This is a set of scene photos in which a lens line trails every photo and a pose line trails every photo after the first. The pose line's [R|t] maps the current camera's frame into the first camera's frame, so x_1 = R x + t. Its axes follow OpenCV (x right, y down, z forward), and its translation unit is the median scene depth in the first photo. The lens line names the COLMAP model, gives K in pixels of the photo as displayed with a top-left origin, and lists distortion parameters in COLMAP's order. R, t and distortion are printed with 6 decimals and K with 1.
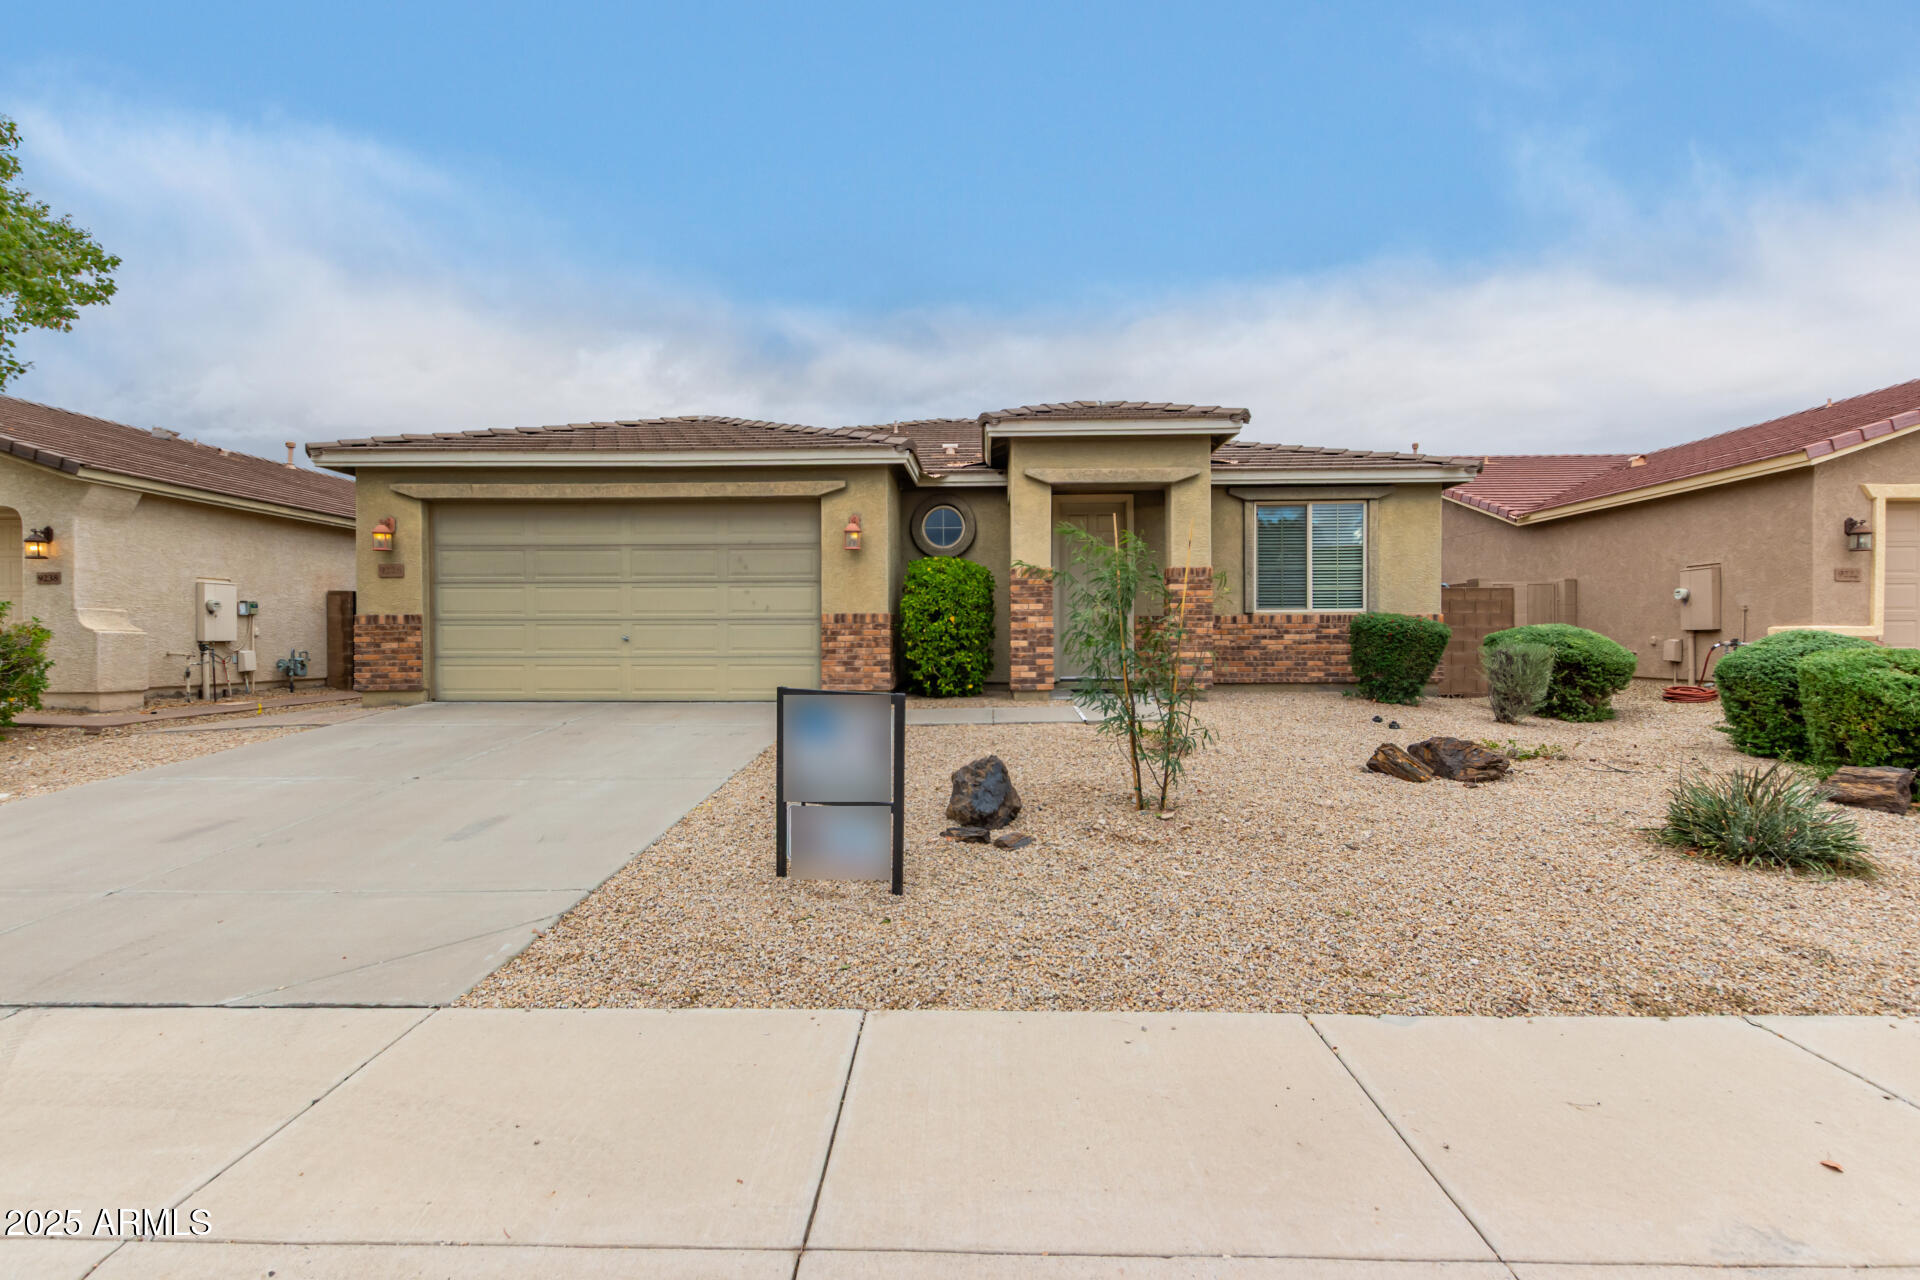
lens RADIAL K [[906.7, 0, 1013.6], [0, 906.7, 629.2], [0, 0, 1]] dist [0.010848, -0.003604]
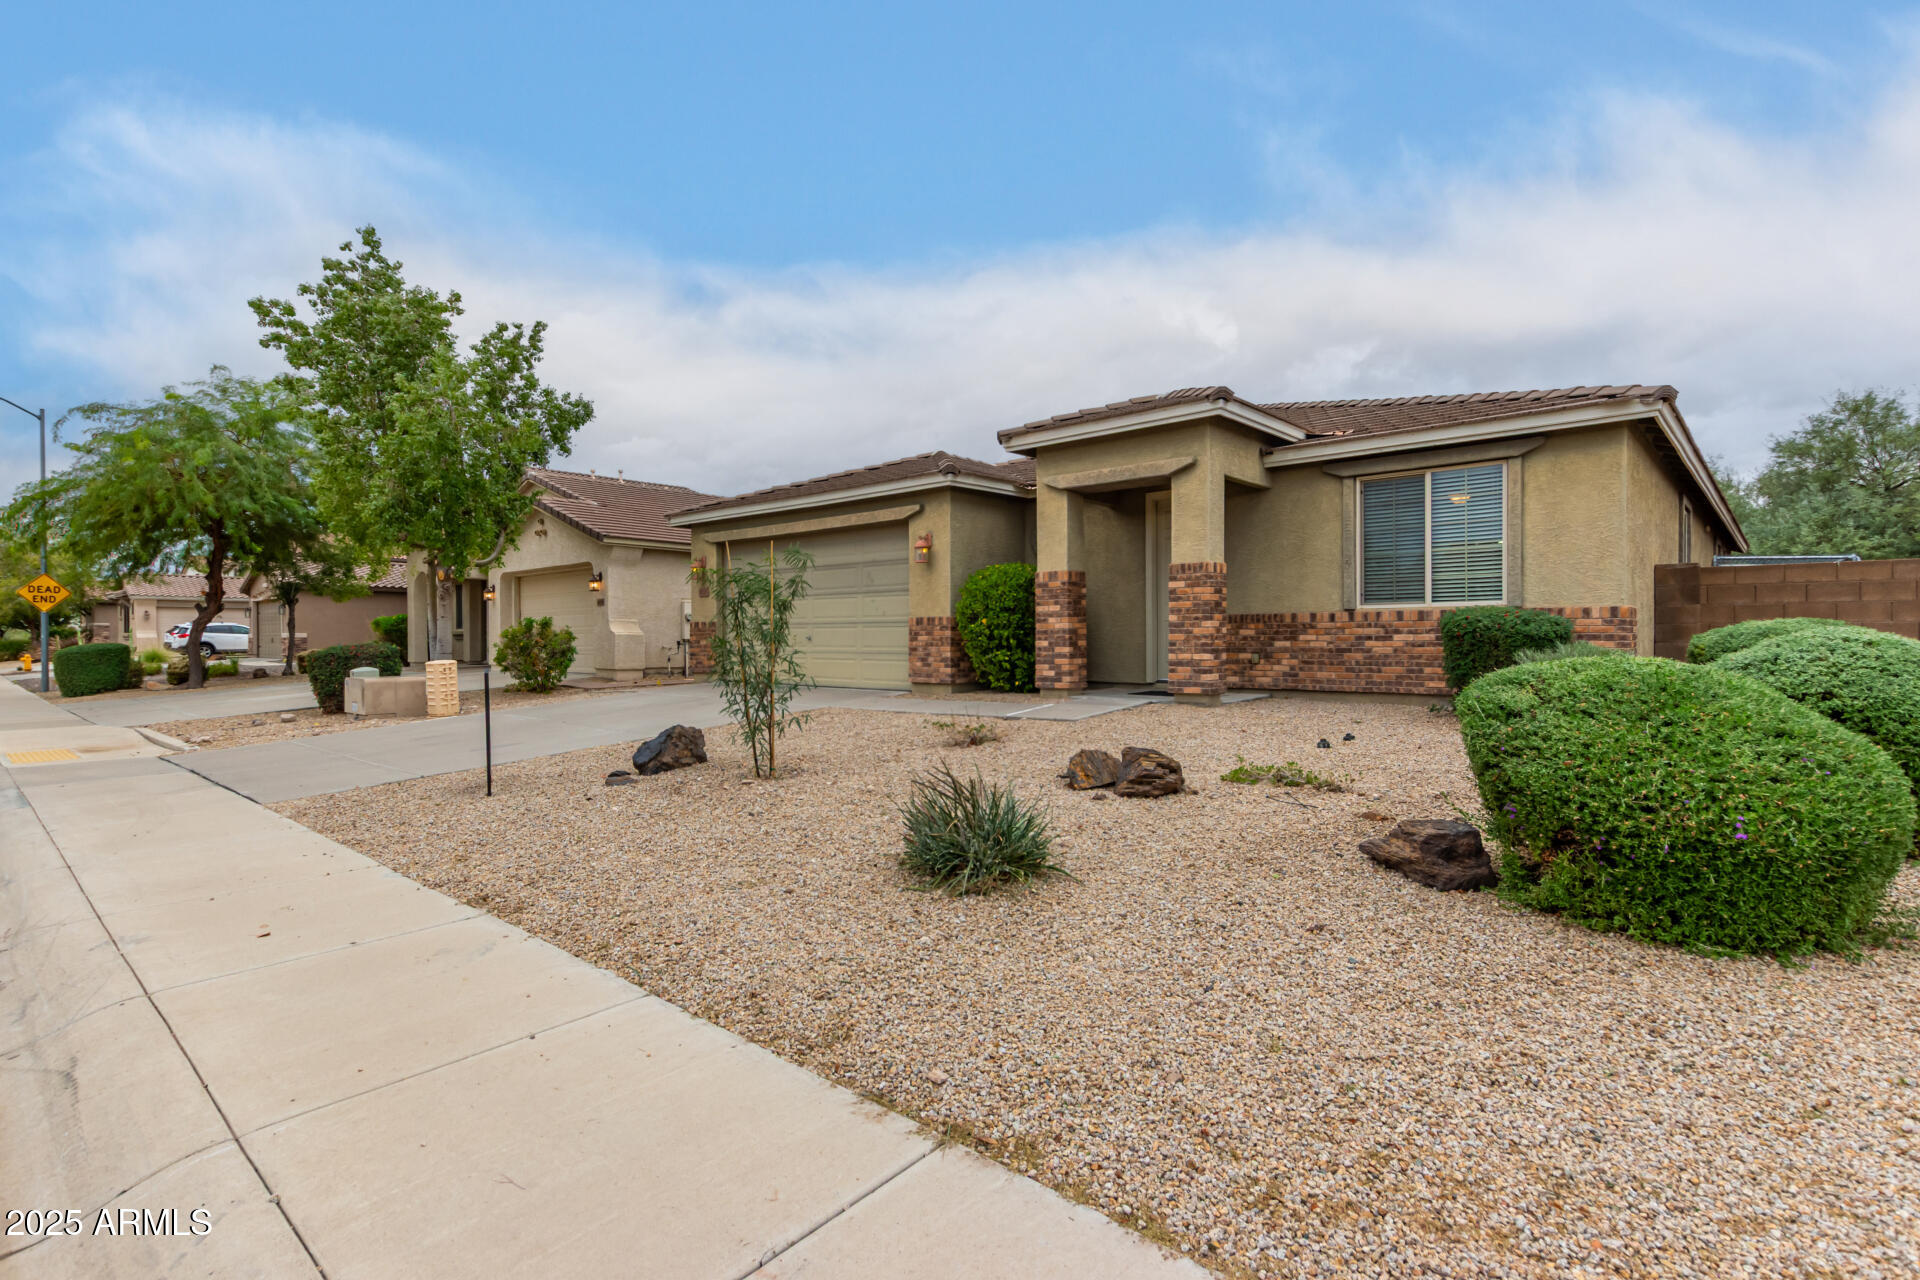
lens RADIAL K [[906.7, 0, 910.3], [0, 906.7, 640.3], [0, 0, 1]] dist [0.010848, -0.003604]
pose [[0.756920, 0.003598, -0.653498, 0.546070], [0.004993, 0.999924, 0.011288, -0.000517], [0.653488, -0.011807, 0.756844, 0.095672]]
